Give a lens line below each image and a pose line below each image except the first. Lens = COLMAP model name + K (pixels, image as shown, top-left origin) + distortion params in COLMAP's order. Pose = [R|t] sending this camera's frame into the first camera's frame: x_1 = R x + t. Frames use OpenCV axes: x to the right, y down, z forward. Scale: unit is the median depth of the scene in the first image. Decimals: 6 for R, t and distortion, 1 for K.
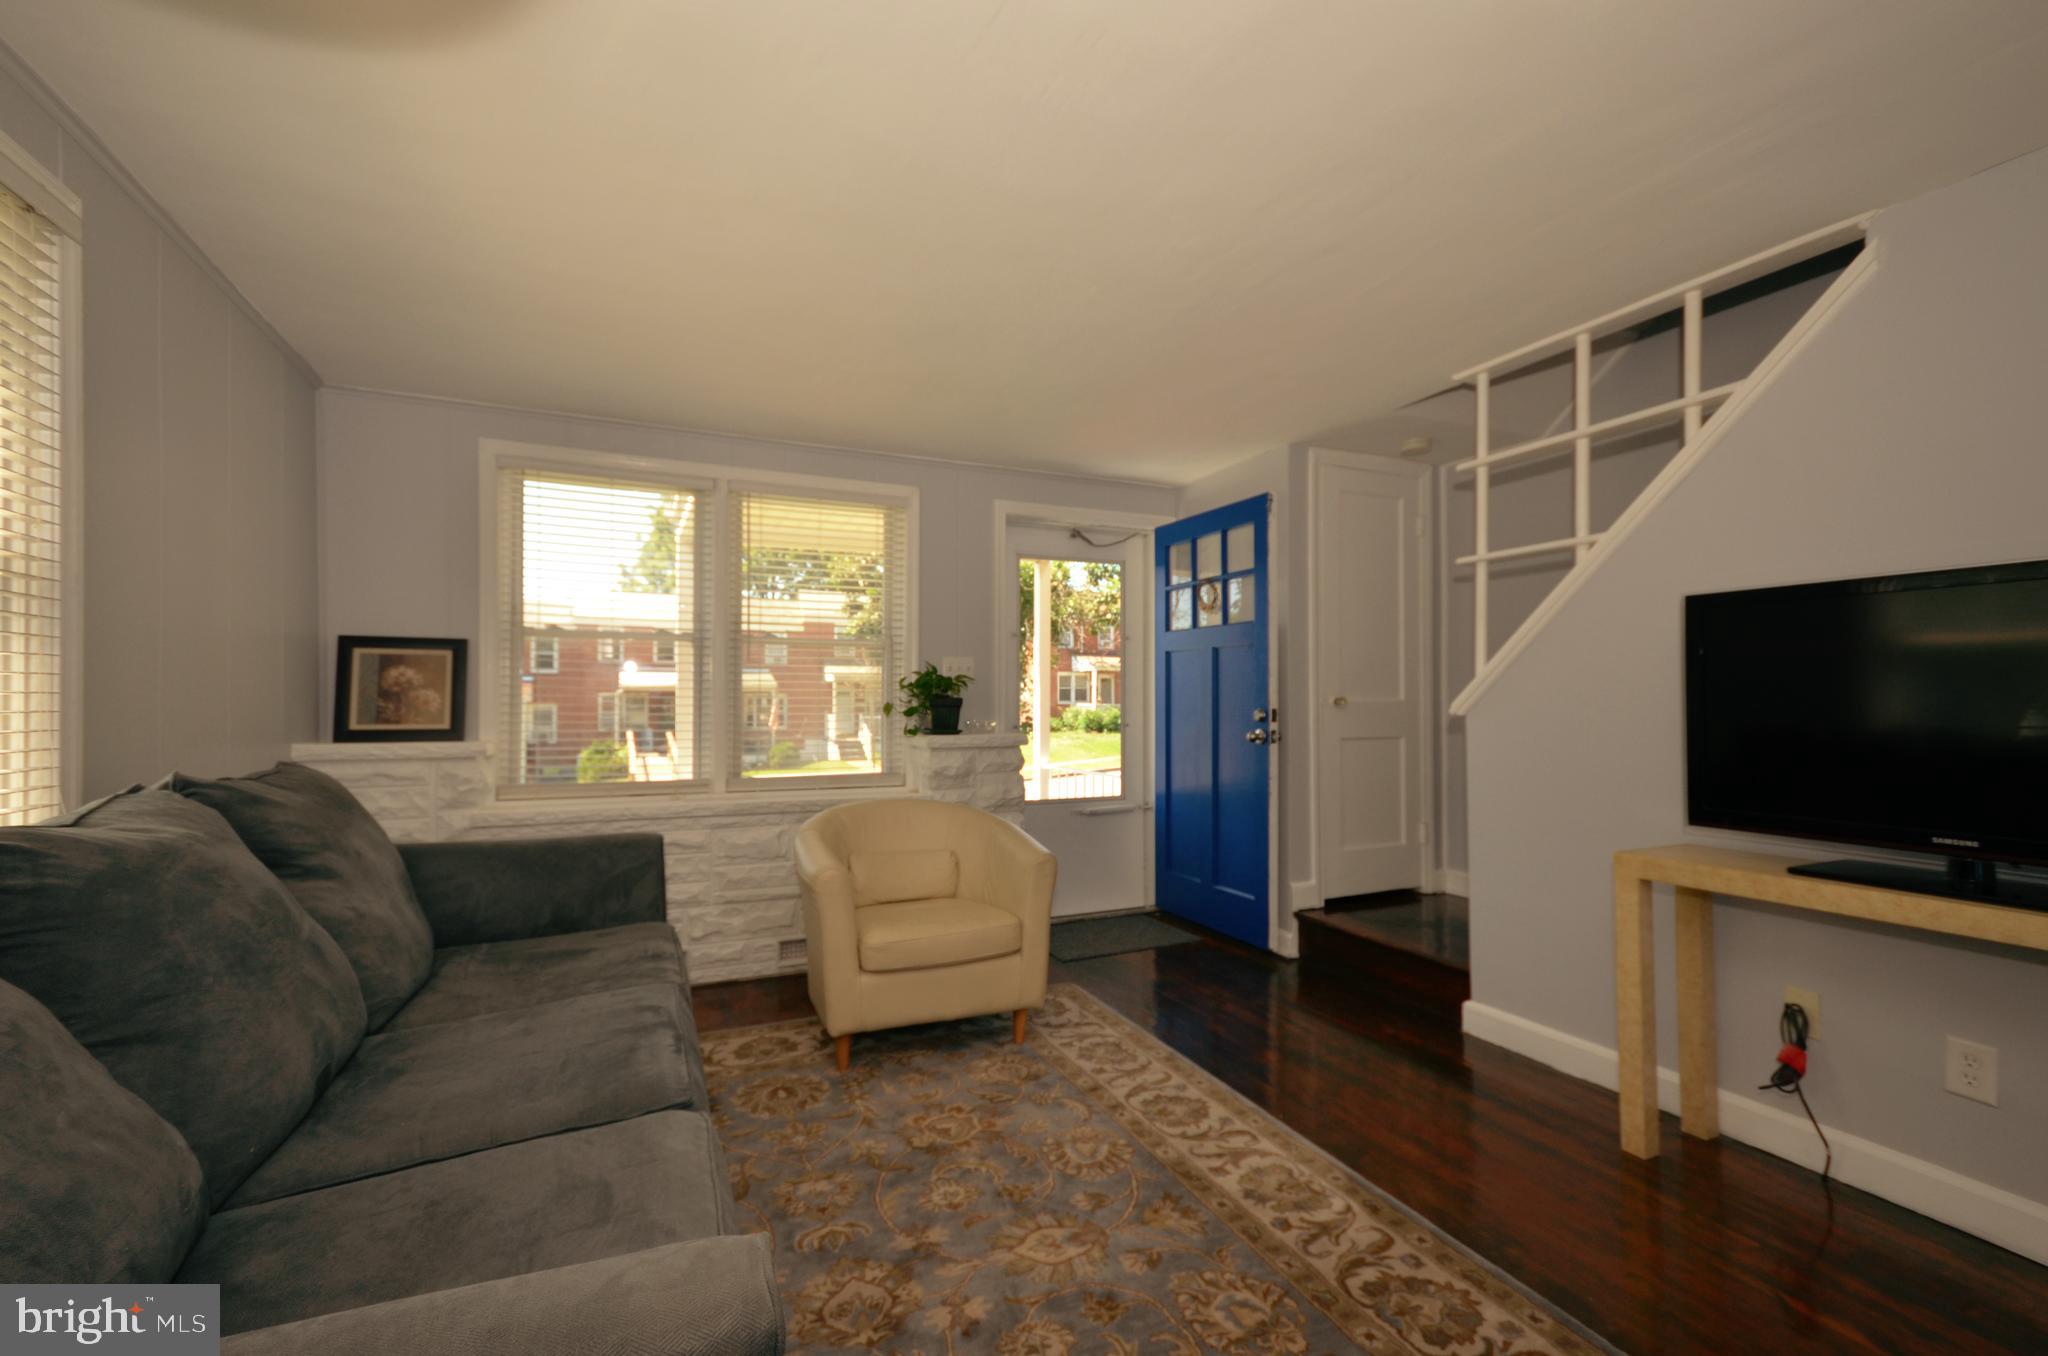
lens RADIAL K [[903.9, 0, 1056.5], [0, 903.9, 699.5], [0, 0, 1]] dist [-0.006225, -0.003698]
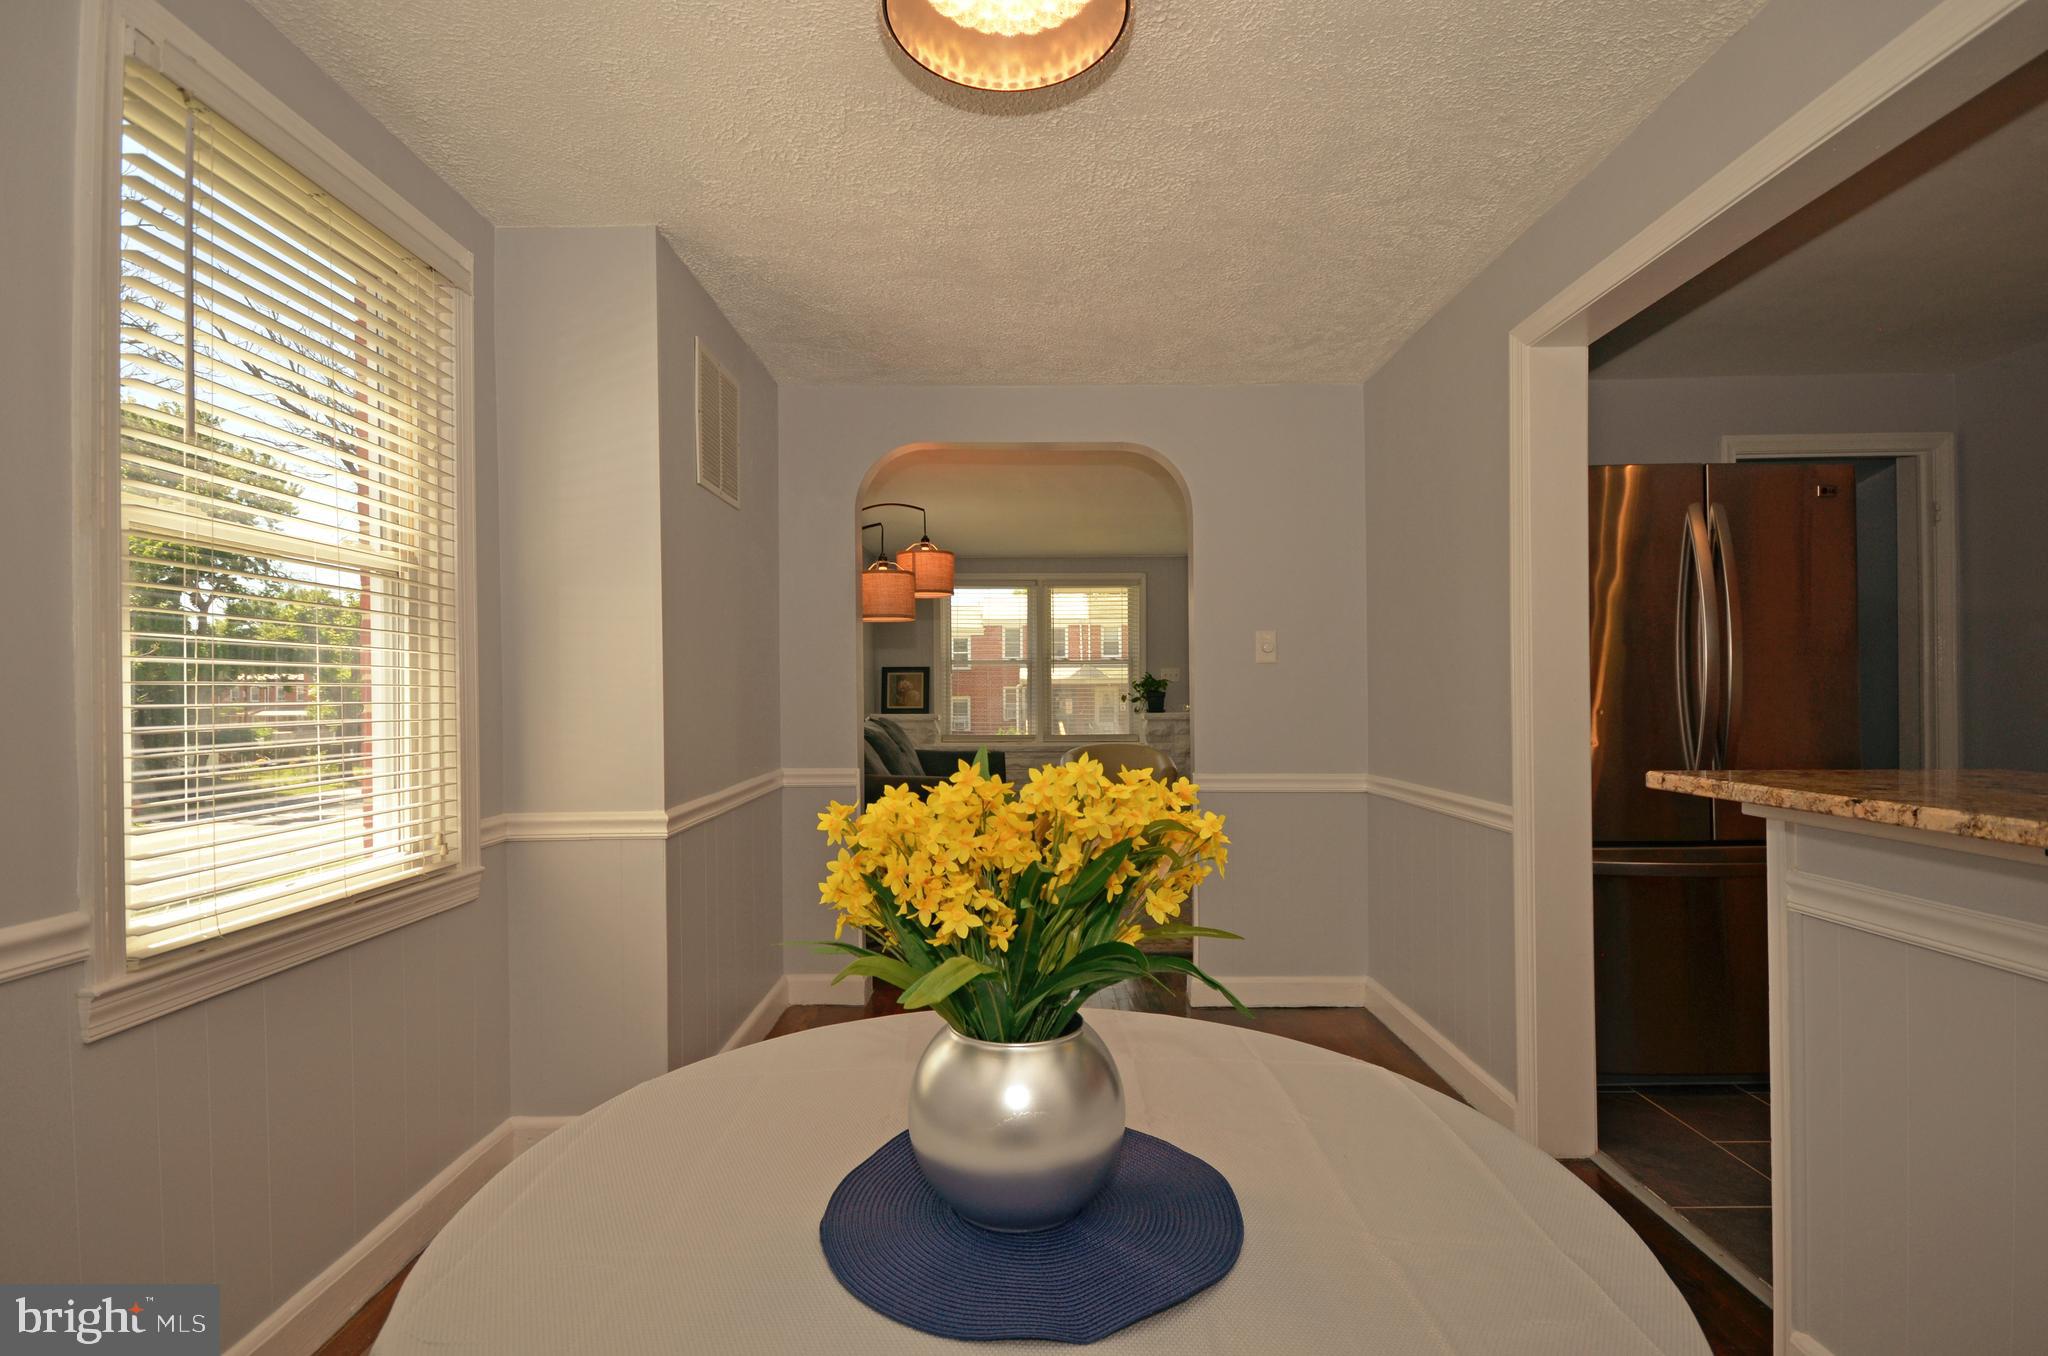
lens RADIAL K [[977.1, 0, 1015.7], [0, 977.1, 677.7], [0, 0, 1]] dist [0.002337, -0.000496]
pose [[0.896338, -0.015198, -0.443110, 0.671298], [0.010283, 0.999856, -0.013493, -0.009165], [0.443251, 0.007538, 0.896366, -1.191591]]
